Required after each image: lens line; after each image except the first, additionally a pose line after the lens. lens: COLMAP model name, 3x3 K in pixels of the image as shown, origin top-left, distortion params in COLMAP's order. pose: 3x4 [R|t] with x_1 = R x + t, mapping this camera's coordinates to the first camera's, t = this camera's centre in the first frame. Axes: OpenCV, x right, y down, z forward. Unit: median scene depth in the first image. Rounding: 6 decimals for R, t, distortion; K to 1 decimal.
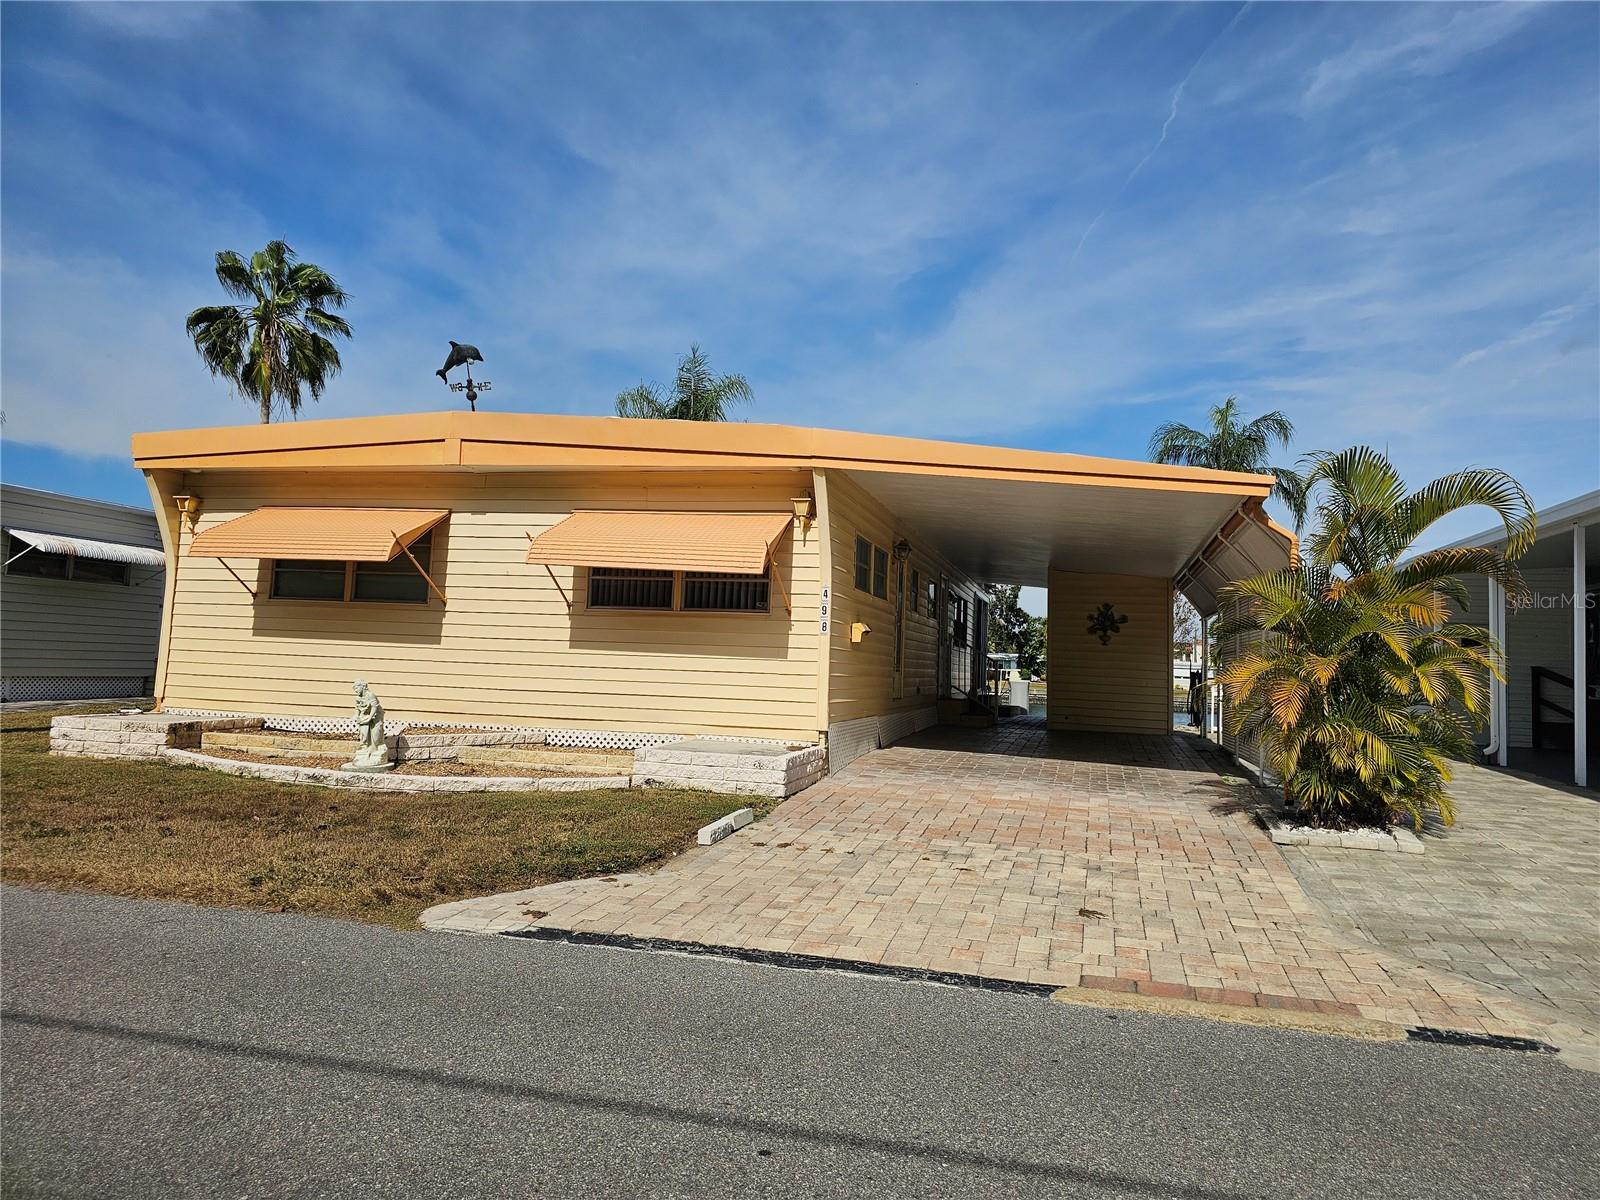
lens RADIAL K [[1058.8, 0, 847.8], [0, 1058.8, 602.4], [0, 0, 1]] dist [0.037561, -0.022086]
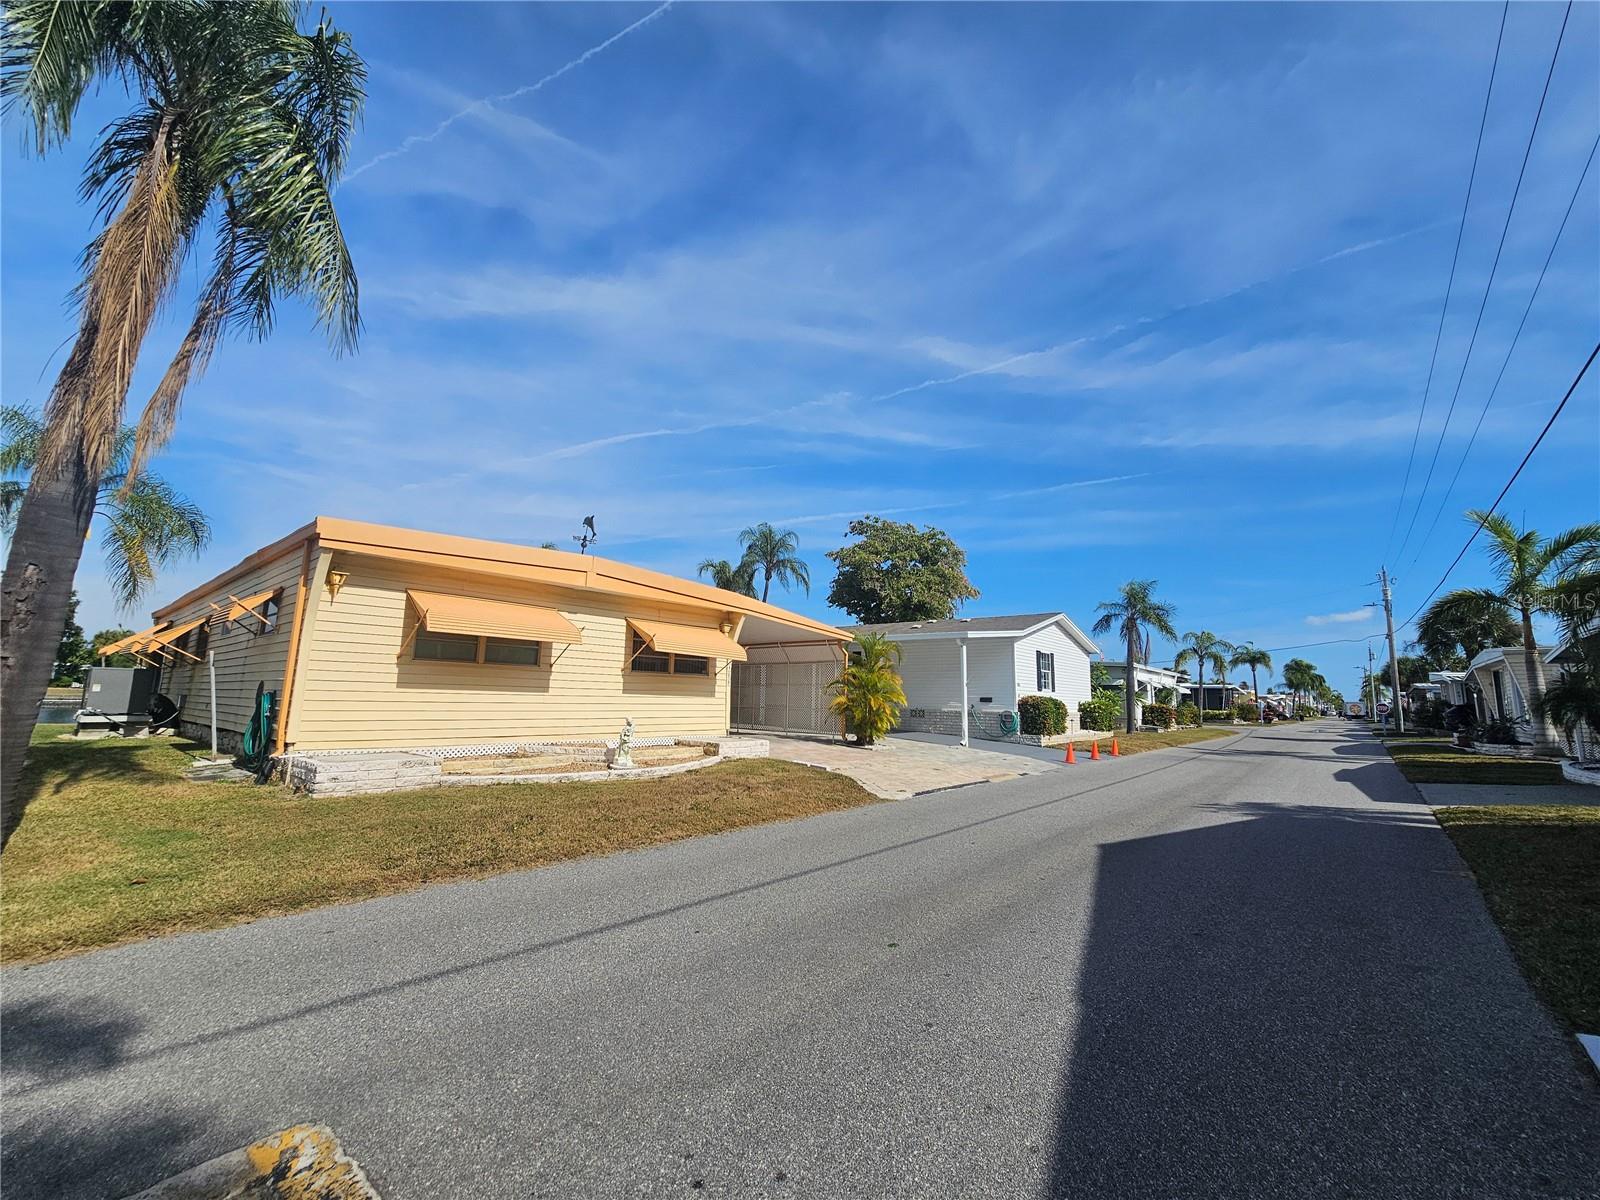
lens RADIAL K [[655.0, 0, 800.0], [0, 655.0, 600.0], [0, 0, 1]] dist [-0.000434, 0.000236]
pose [[0.454327, 0.103722, 0.884776, -1.047455], [-0.054760, 0.994572, -0.088475, -0.031335], [-0.889150, -0.008254, 0.457541, 0.204358]]
